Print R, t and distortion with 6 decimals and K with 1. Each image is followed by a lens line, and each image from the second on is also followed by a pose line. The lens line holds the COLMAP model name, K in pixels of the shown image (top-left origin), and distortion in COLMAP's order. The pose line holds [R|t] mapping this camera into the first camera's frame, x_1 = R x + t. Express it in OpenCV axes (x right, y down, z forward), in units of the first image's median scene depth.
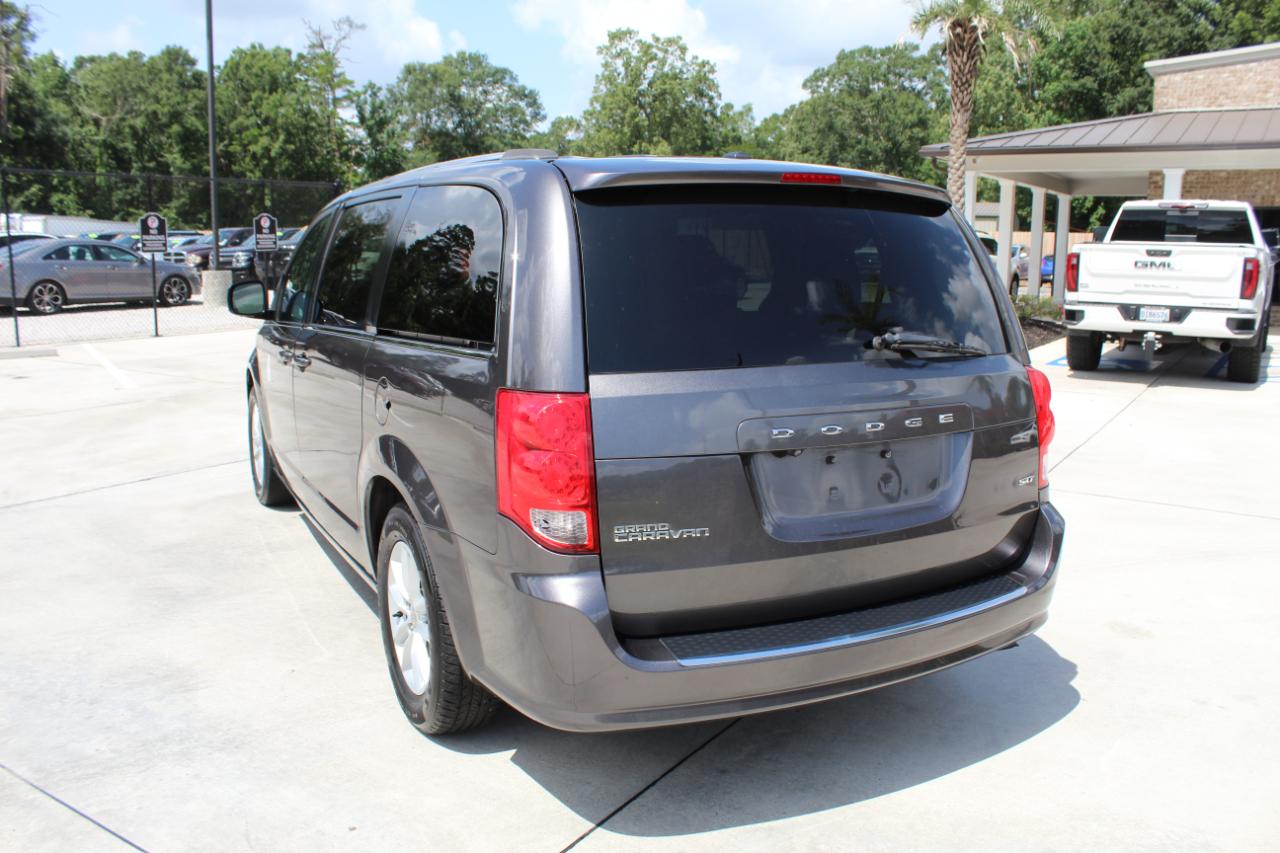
lens RADIAL K [[1061.6, 0, 643.6], [0, 1061.6, 417.6], [0, 0, 1]] dist [-0.165270, 0.146154]
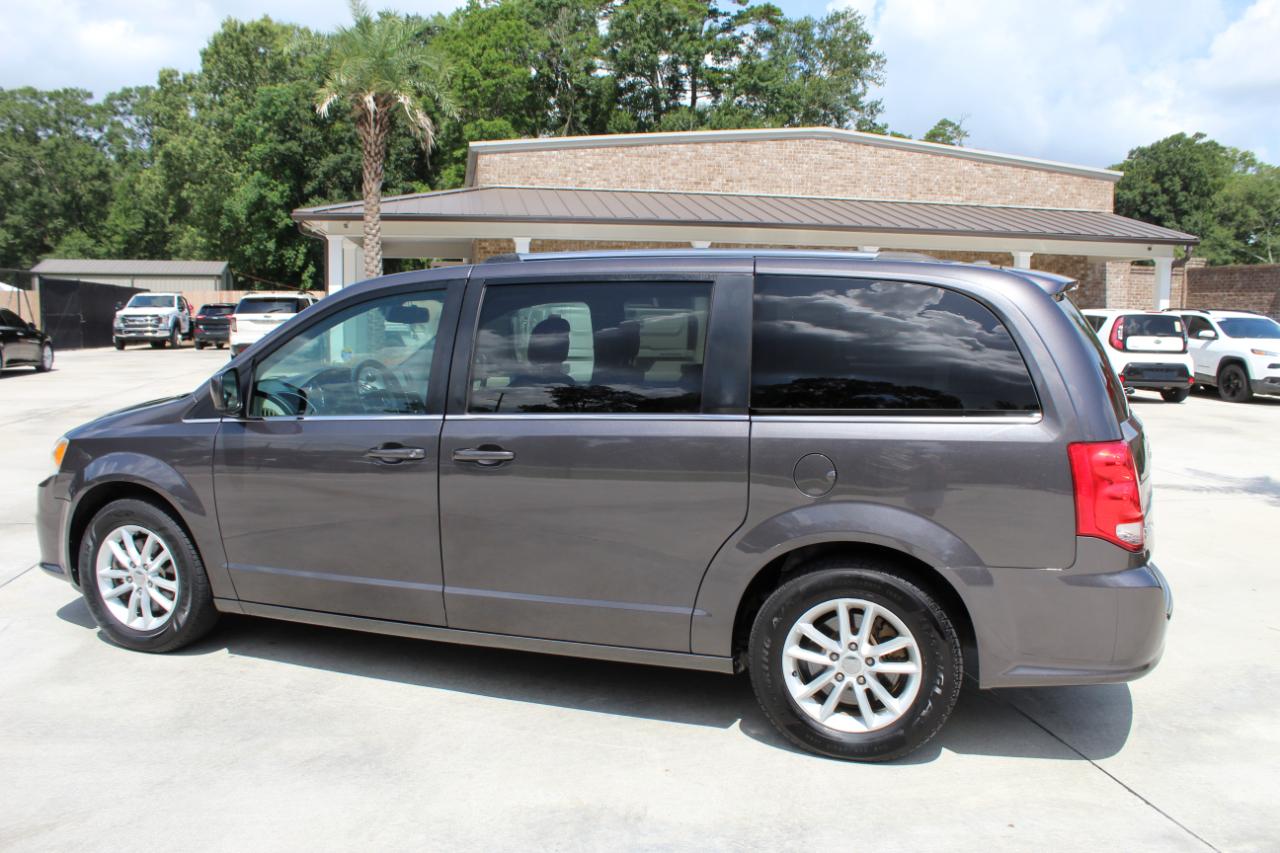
lens RADIAL K [[1061.6, 0, 641.5], [0, 1061.6, 420.0], [0, 0, 1]] dist [-0.165270, 0.146154]
pose [[0.726365, -0.072954, 0.683426, -0.181135], [0.107990, 0.994114, -0.008656, -0.013157], [-0.678772, 0.080091, 0.729969, 0.051882]]
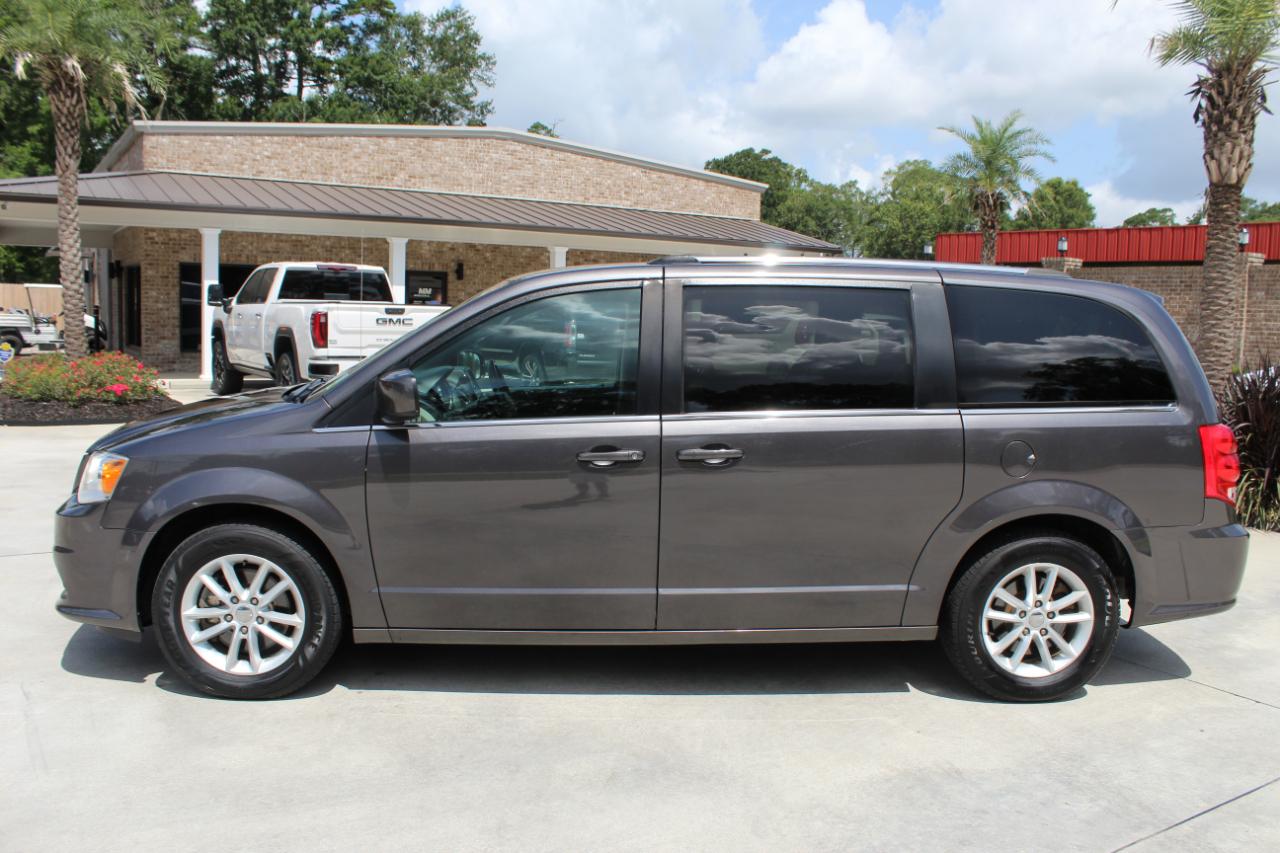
lens RADIAL K [[1061.6, 0, 639.7], [0, 1061.6, 422.3], [0, 0, 1]] dist [-0.165270, 0.146154]
pose [[0.410996, -0.090776, 0.907107, -0.253769], [0.126763, 0.991054, 0.041742, -0.027351], [-0.902781, 0.097831, 0.418826, 0.142701]]
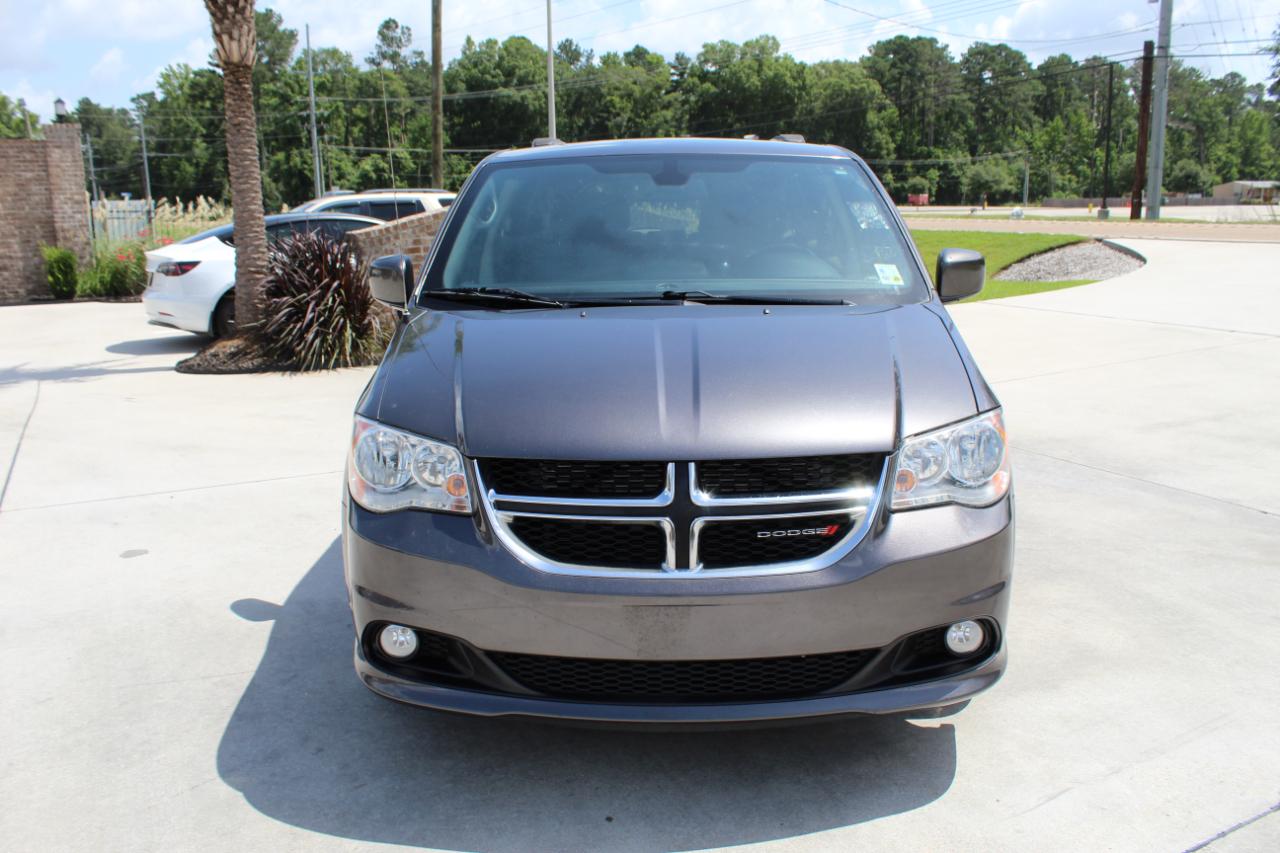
lens RADIAL K [[1061.6, 0, 637.2], [0, 1061.6, 429.5], [0, 0, 1]] dist [-0.165270, 0.146154]
pose [[-0.878627, -0.099064, 0.467119, -0.136496], [0.083309, 0.931439, 0.354233, -0.075871], [-0.470185, 0.350154, -0.810135, 0.453359]]
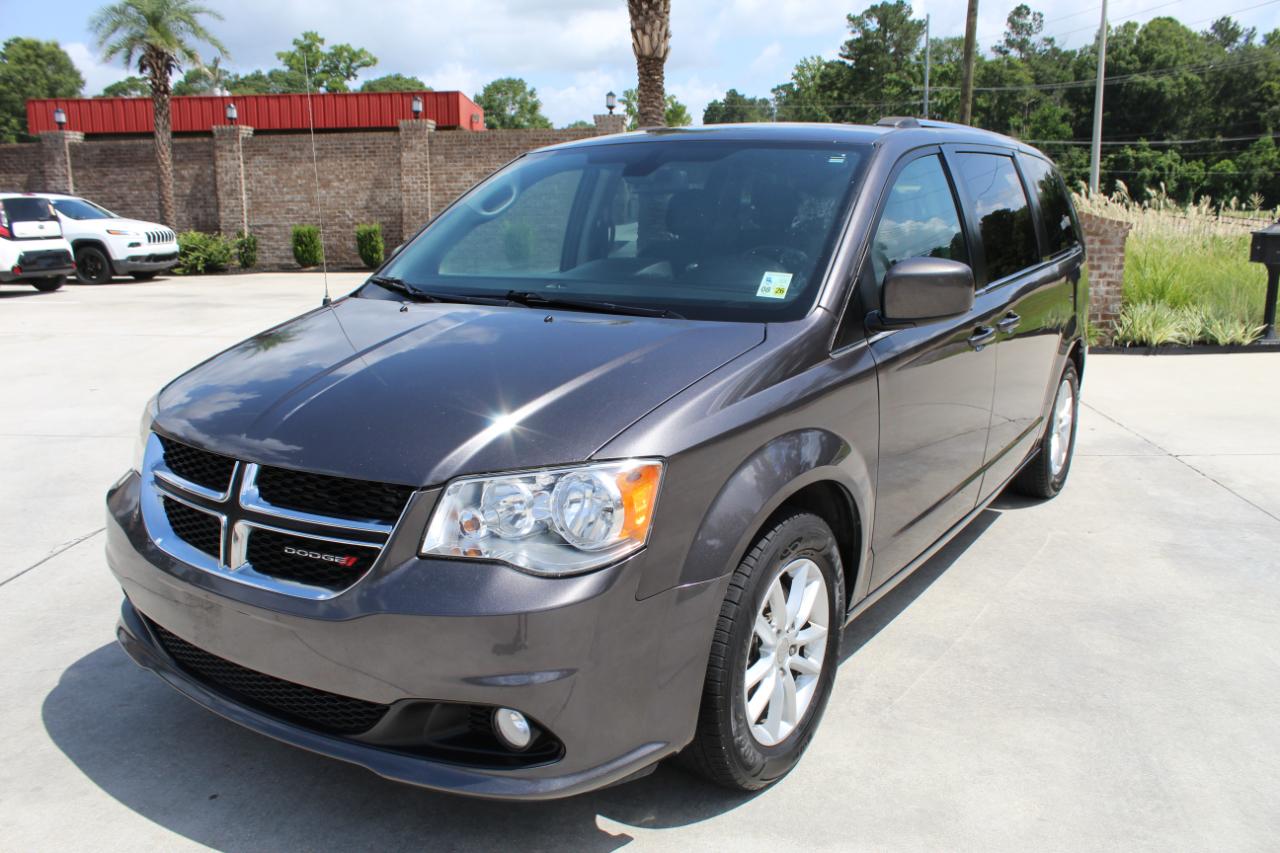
lens RADIAL K [[1061.6, 0, 643.5], [0, 1061.6, 423.7], [0, 0, 1]] dist [-0.165270, 0.146154]
pose [[-0.478094, -0.192867, 0.856871, -0.208115], [0.143441, 0.945349, 0.292815, -0.060596], [-0.866516, 0.262904, -0.424301, 0.361413]]
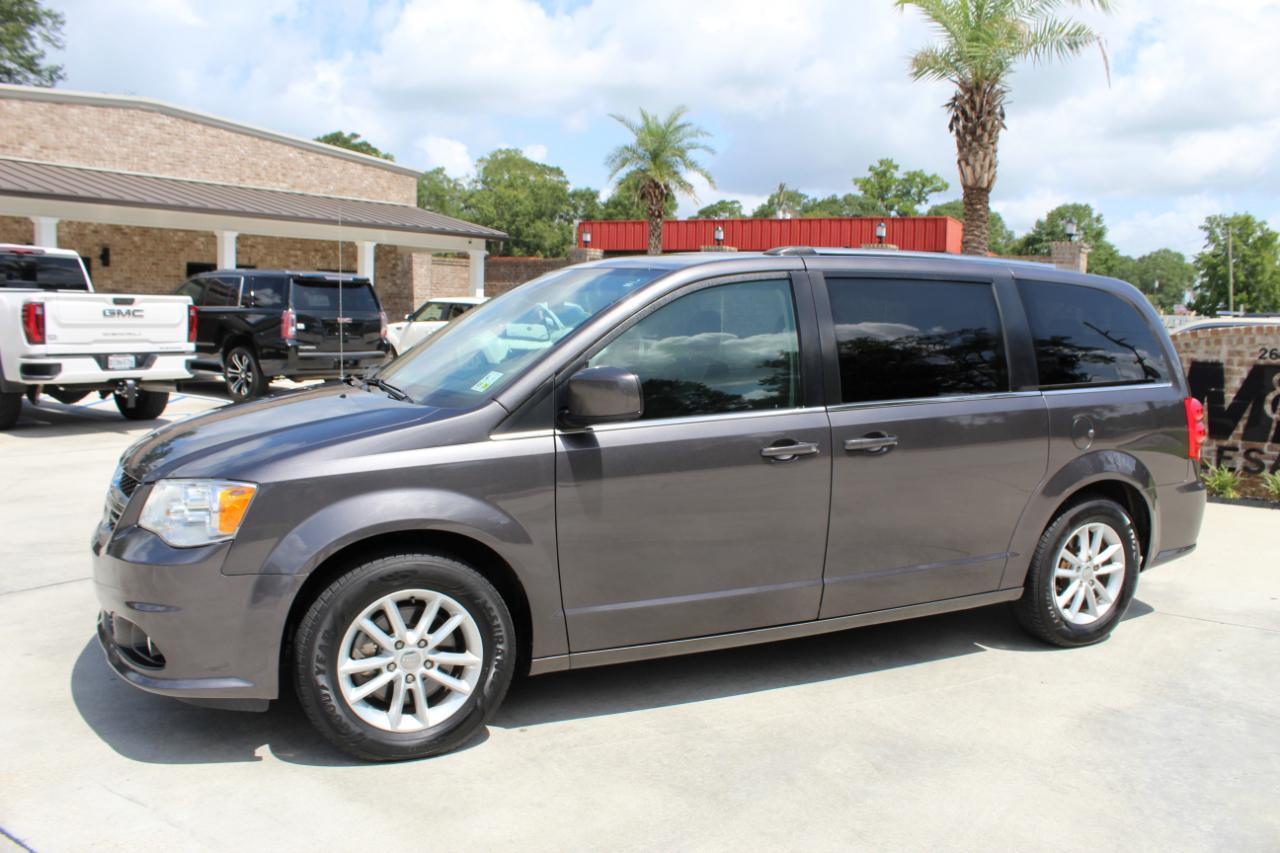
lens RADIAL K [[1061.6, 0, 638.7], [0, 1061.6, 420.0], [0, 0, 1]] dist [-0.165270, 0.146154]
pose [[0.034052, -0.109883, 0.993361, -0.270809], [0.139395, 0.984744, 0.104151, -0.042894], [-0.989651, 0.134923, 0.048849, 0.247531]]
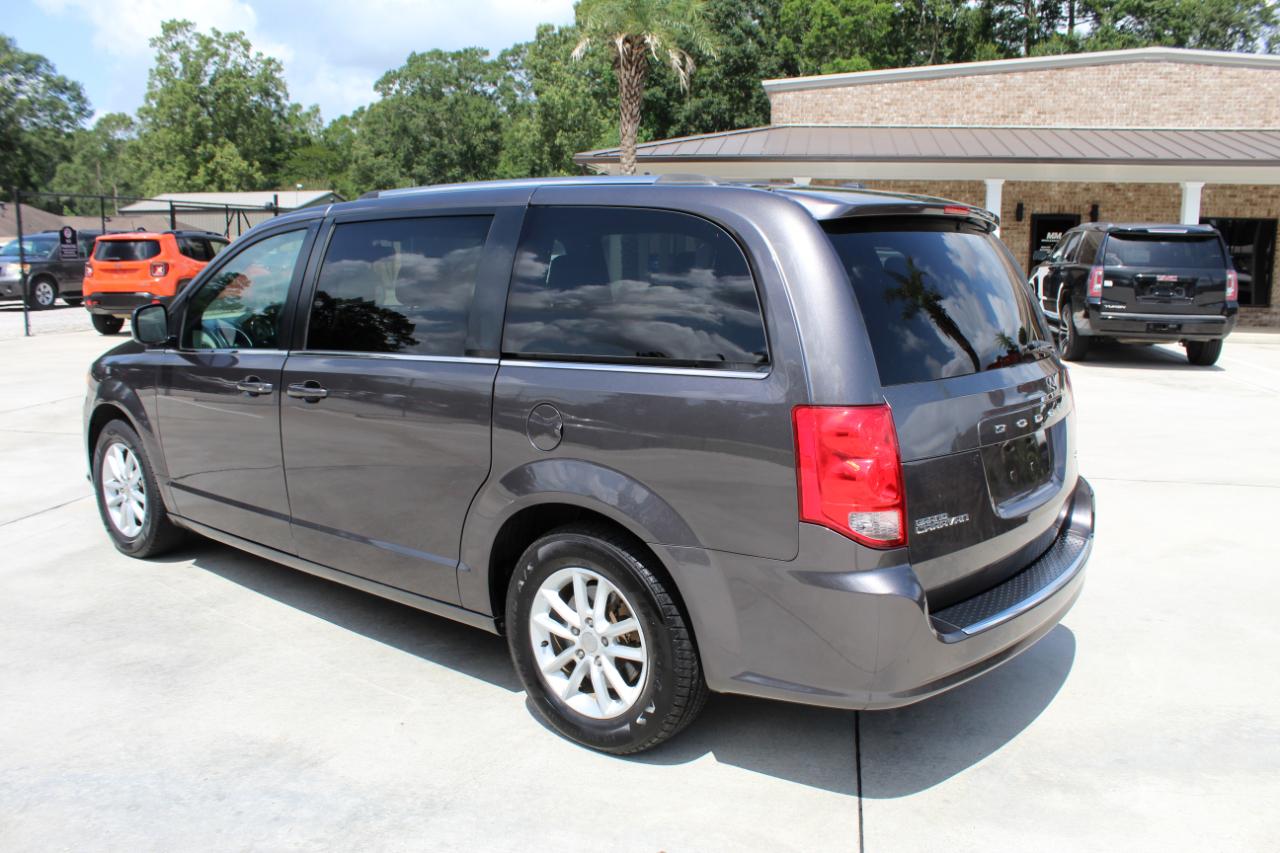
lens RADIAL K [[1061.6, 0, 645.2], [0, 1061.6, 420.4], [0, 0, 1]] dist [-0.165270, 0.146154]
pose [[0.919495, -0.066160, 0.387494, -0.087857], [0.066005, 0.997725, 0.013723, -0.004647], [-0.387520, 0.012959, 0.921770, 0.009328]]
